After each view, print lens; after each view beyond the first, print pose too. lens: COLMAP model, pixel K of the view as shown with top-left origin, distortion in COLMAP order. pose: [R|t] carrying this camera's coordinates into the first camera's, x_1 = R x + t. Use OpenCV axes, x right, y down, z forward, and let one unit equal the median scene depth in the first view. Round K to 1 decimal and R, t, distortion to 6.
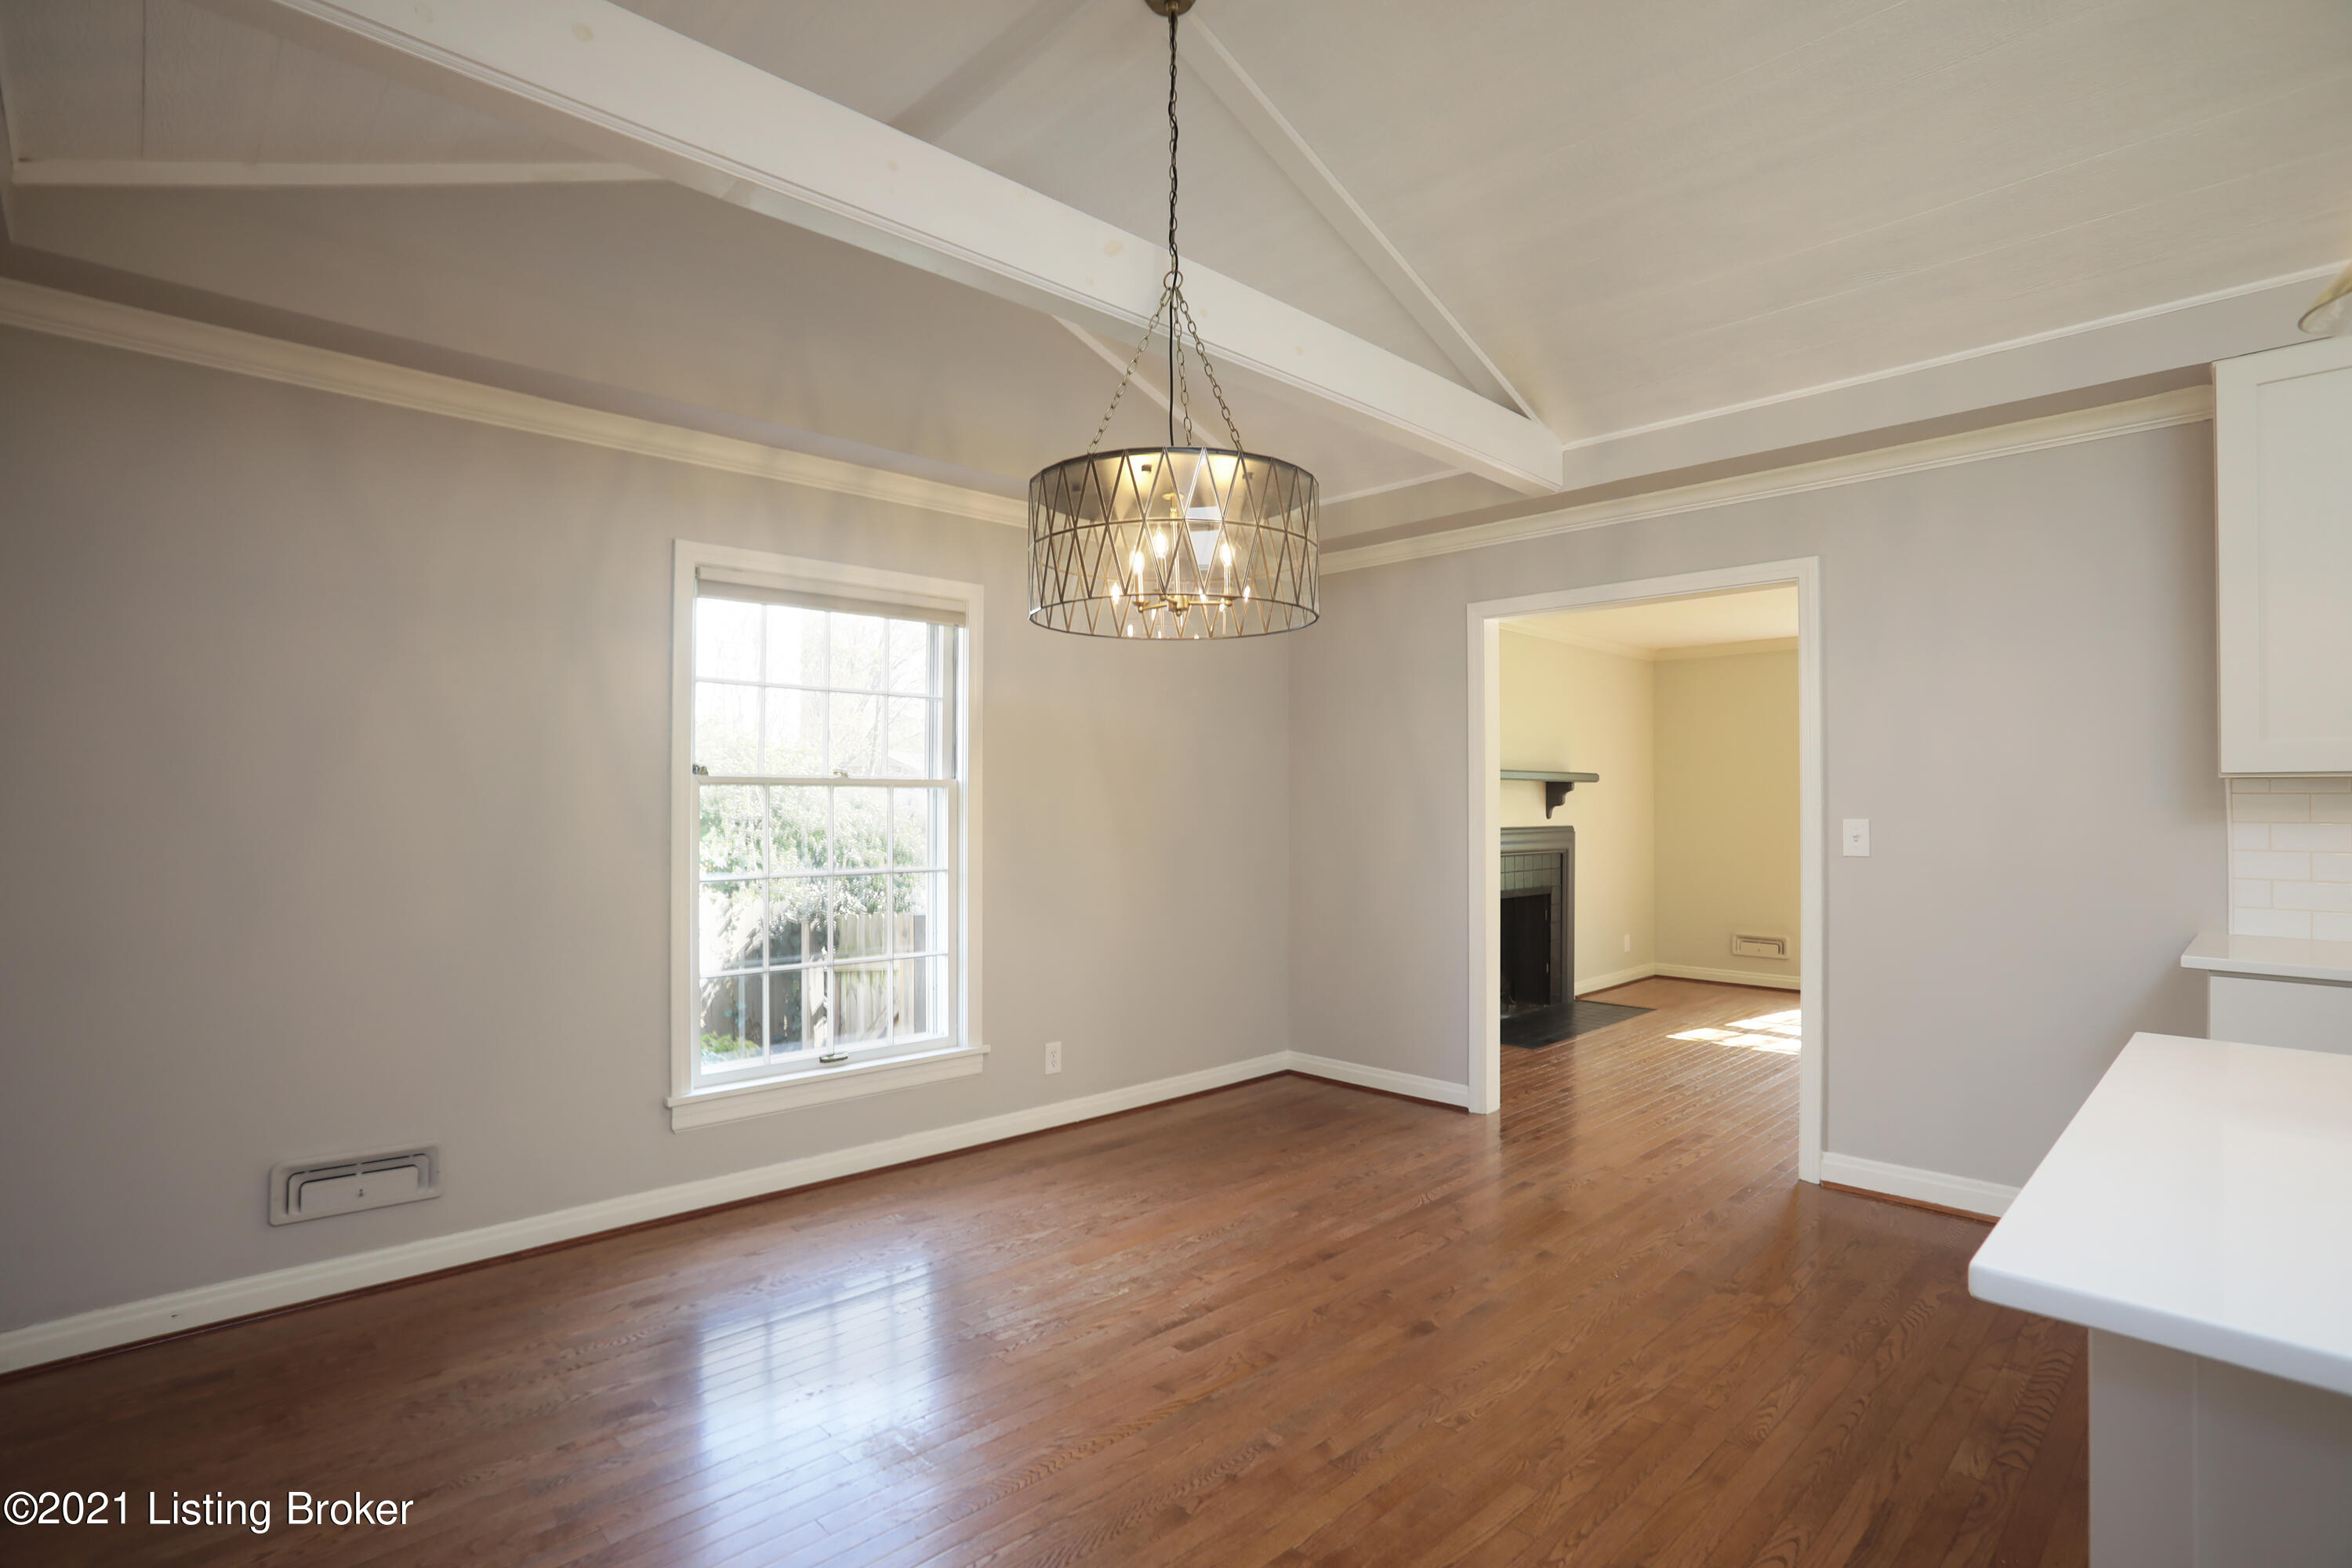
lens RADIAL K [[1135.9, 0, 1176.0], [0, 1135.9, 784.0], [0, 0, 1]] dist [-0.090998, 0.041236]
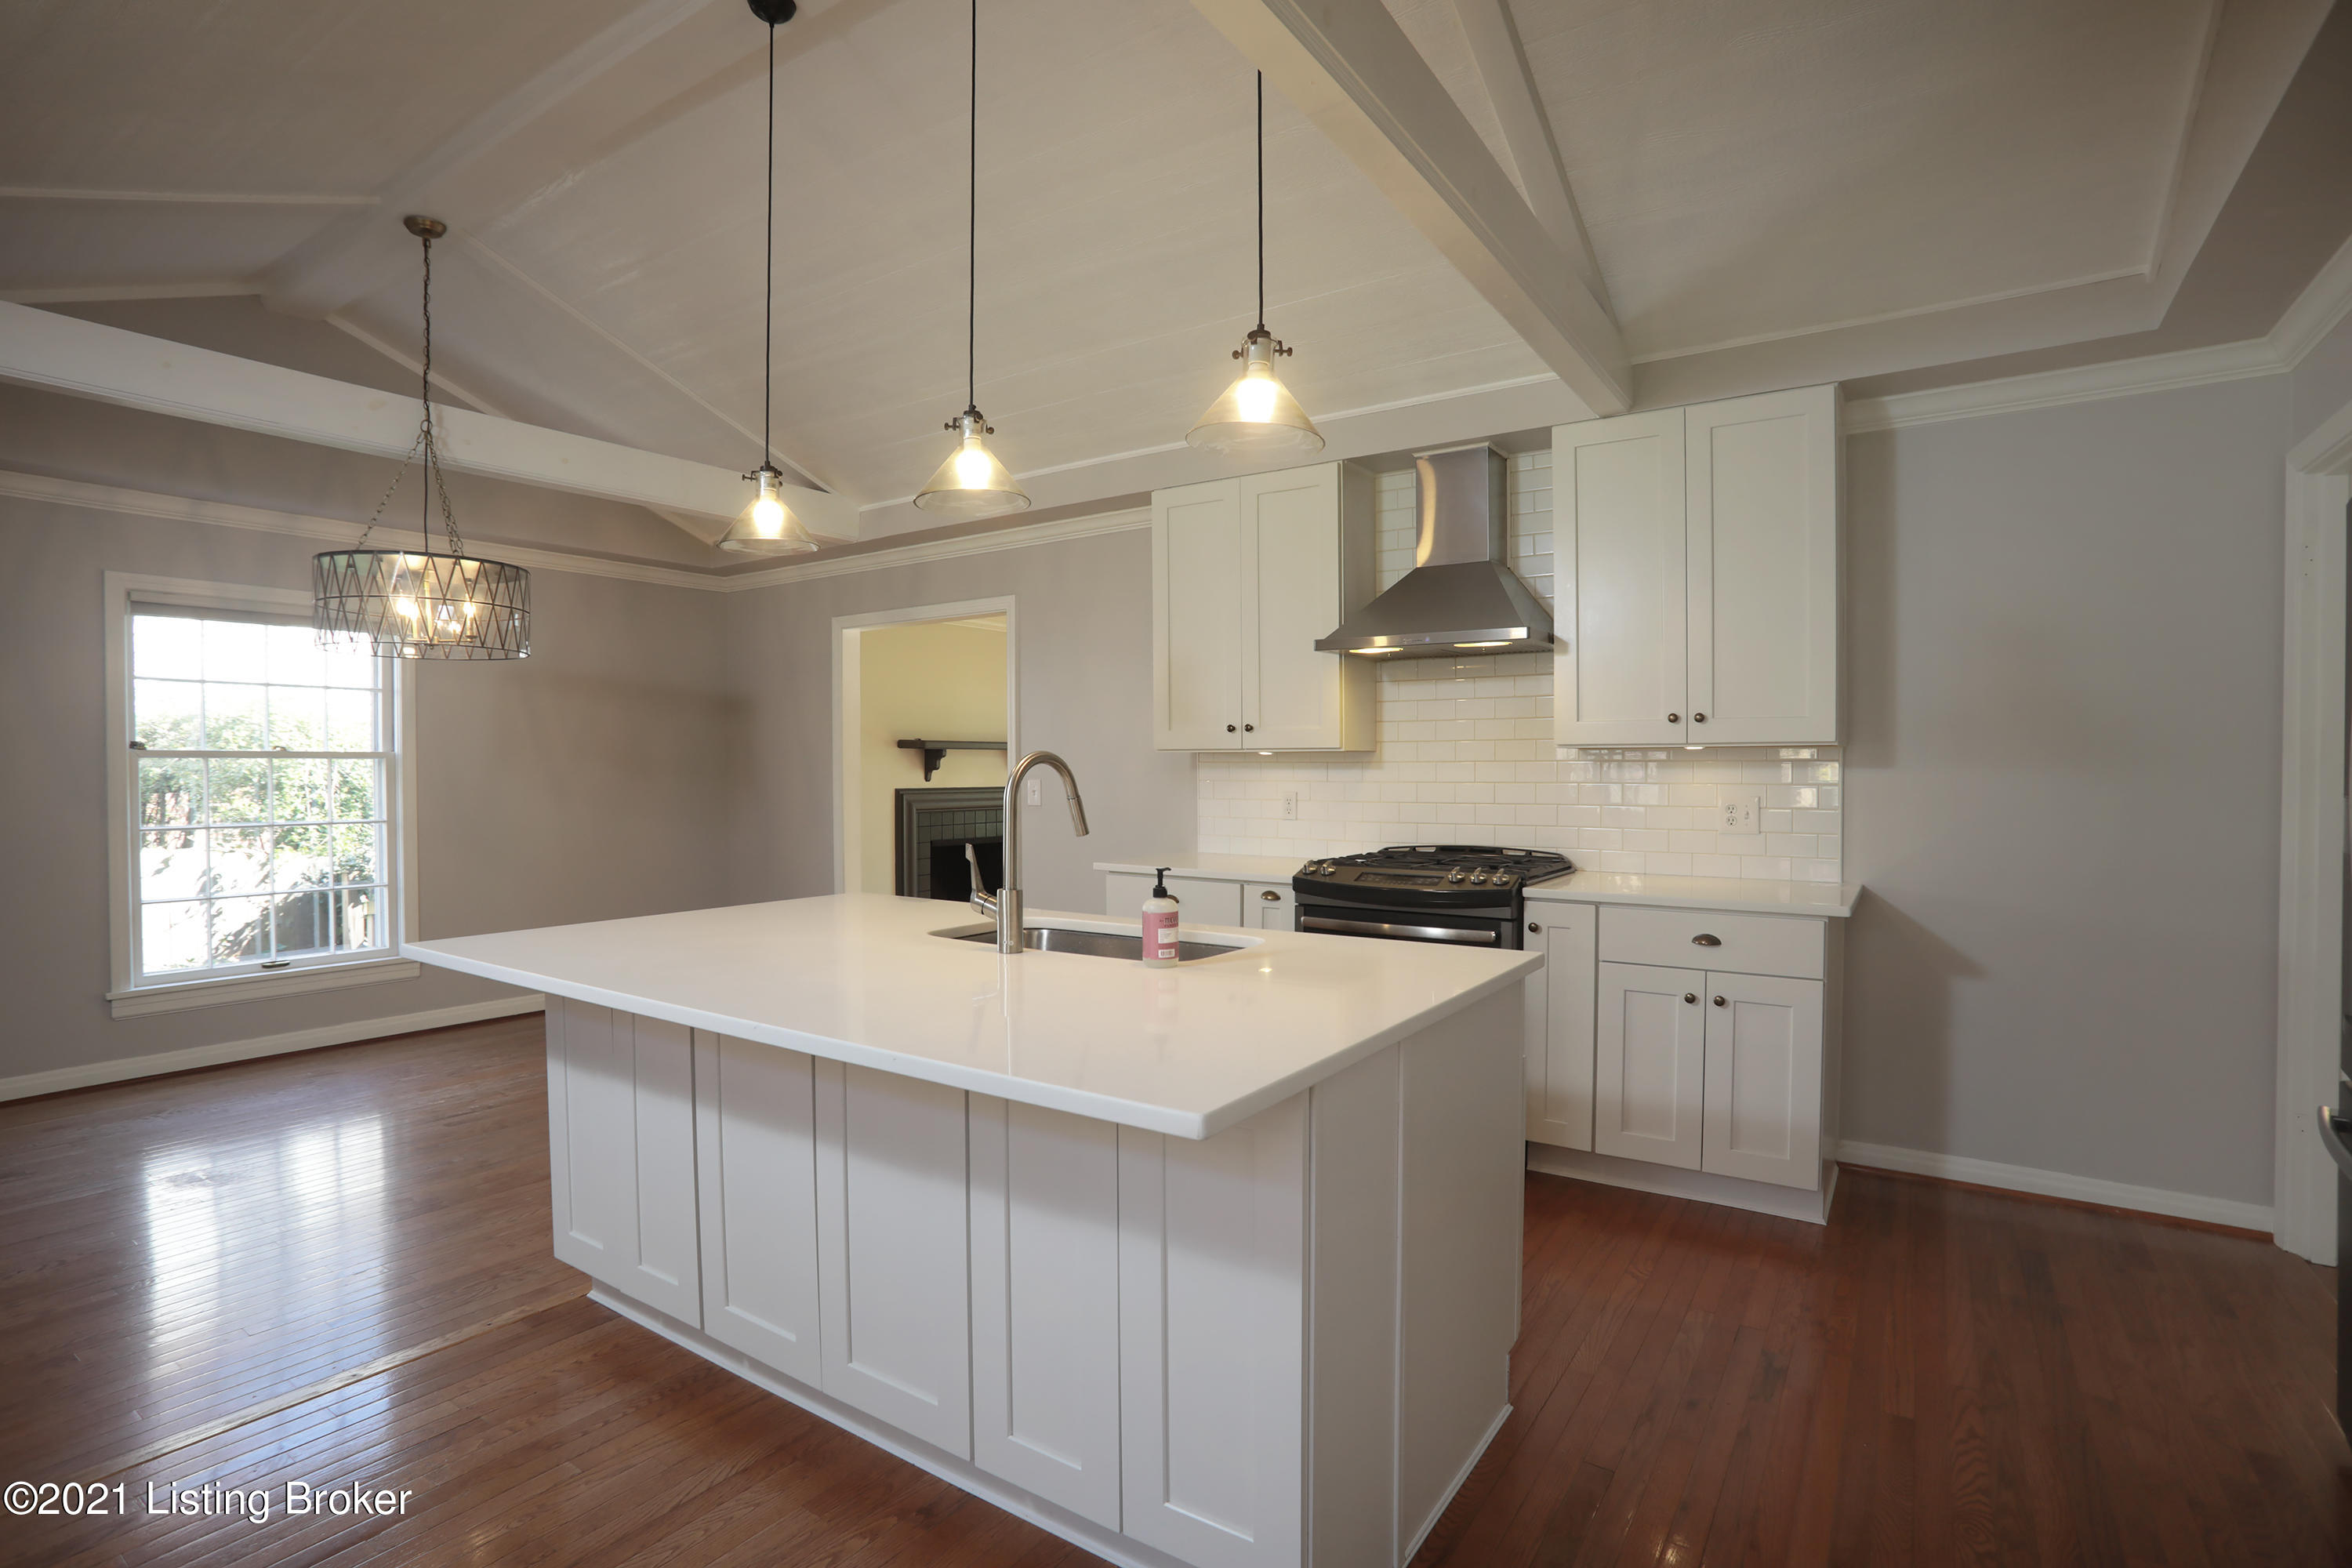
lens RADIAL K [[1135.9, 0, 1176.0], [0, 1135.9, 784.0], [0, 0, 1]] dist [-0.090998, 0.041236]
pose [[0.978066, -0.004699, 0.208242, 0.492558], [-0.001549, 0.999554, 0.029831, -0.007219], [-0.208290, -0.029499, 0.977622, -0.488145]]
